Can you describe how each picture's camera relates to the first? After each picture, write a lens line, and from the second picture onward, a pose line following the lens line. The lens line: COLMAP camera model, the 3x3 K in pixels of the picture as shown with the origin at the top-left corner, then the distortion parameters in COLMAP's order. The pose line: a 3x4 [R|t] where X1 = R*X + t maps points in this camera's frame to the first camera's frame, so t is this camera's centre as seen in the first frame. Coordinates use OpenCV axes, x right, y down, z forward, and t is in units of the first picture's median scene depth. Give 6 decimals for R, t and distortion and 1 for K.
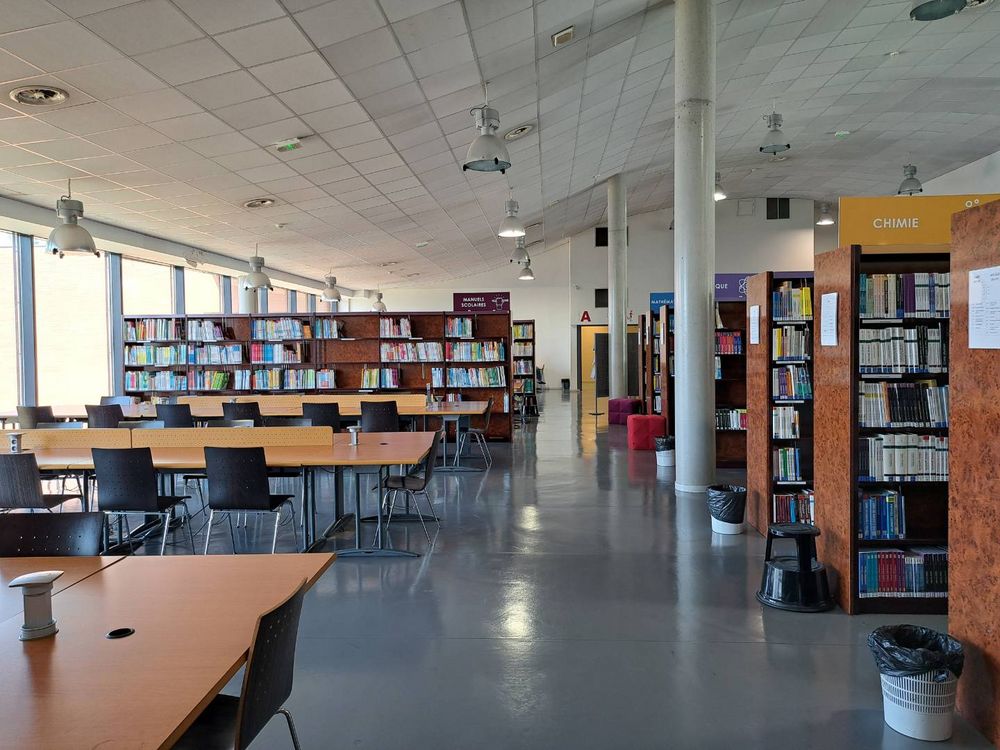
lens RADIAL K [[726.6, 0, 501.5], [0, 726.6, 367.7], [0, 0, 1]] dist [0.099623, -0.124457]
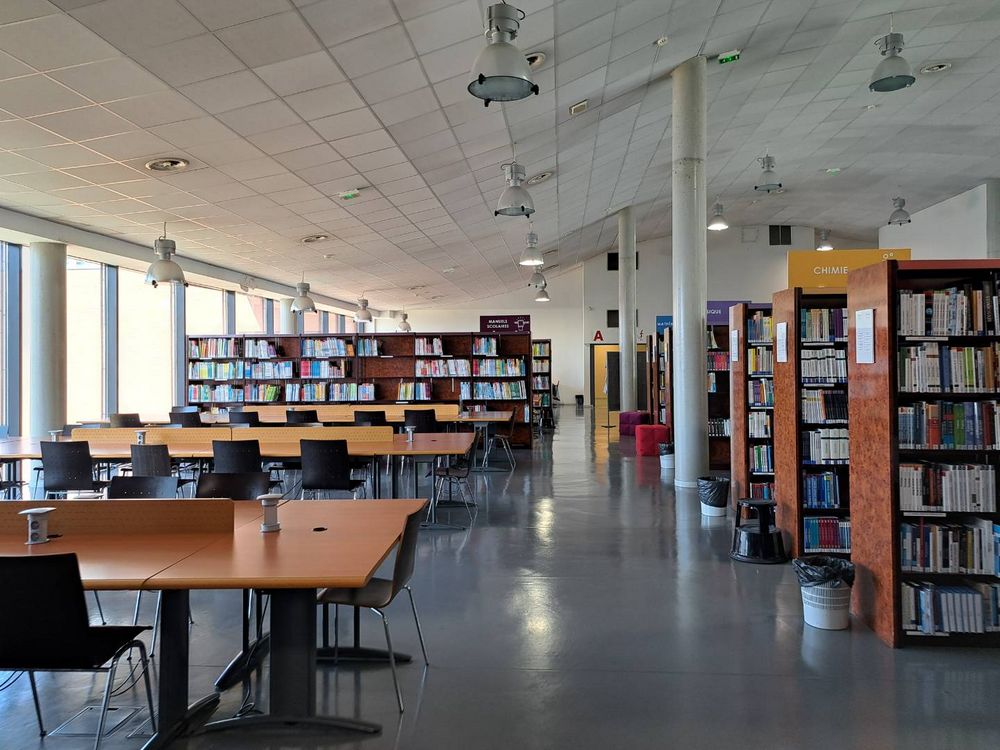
lens RADIAL K [[726.6, 0, 501.5], [0, 726.6, 367.7], [0, 0, 1]] dist [0.099623, -0.124457]
pose [[0.999837, 0.003177, -0.017769, -0.013341], [-0.003621, 0.999680, -0.025027, 0.005822], [0.017683, 0.025087, 0.999529, -0.126418]]
